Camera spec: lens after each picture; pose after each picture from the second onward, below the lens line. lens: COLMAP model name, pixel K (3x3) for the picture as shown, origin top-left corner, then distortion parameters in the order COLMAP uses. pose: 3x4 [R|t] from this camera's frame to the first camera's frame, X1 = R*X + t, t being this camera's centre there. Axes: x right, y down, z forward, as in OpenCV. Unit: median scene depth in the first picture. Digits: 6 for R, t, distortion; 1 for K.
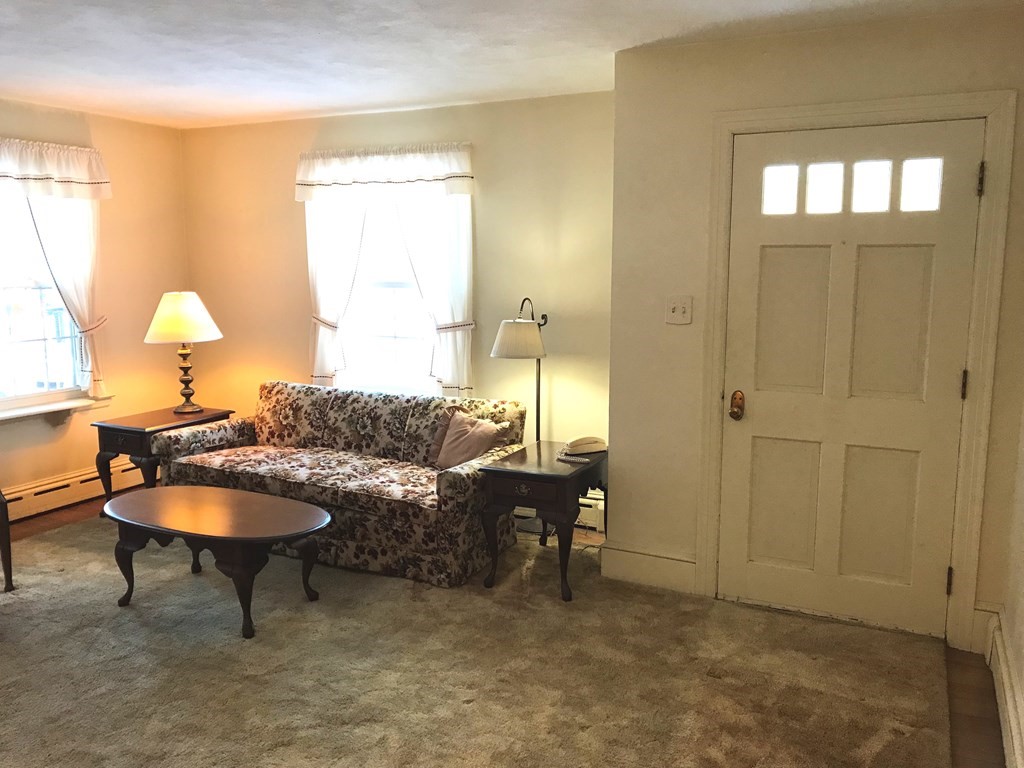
lens RADIAL K [[838.5, 0, 511.3], [0, 838.5, 377.3], [0, 0, 1]] dist [0.026997, -0.011091]
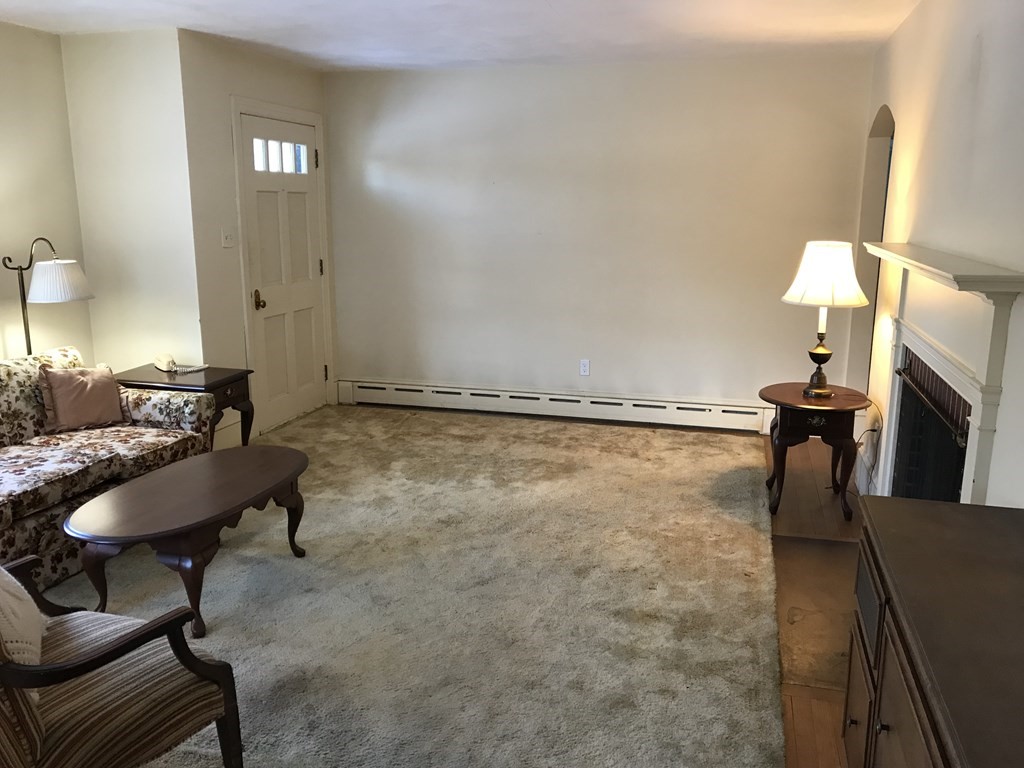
lens RADIAL K [[838.5, 0, 511.3], [0, 838.5, 377.3], [0, 0, 1]] dist [0.026997, -0.011091]
pose [[-0.172298, -0.199106, 0.964713, -1.316302], [0.138644, 0.964708, 0.223867, -0.109501], [-0.975239, 0.172323, -0.138612, 0.823653]]
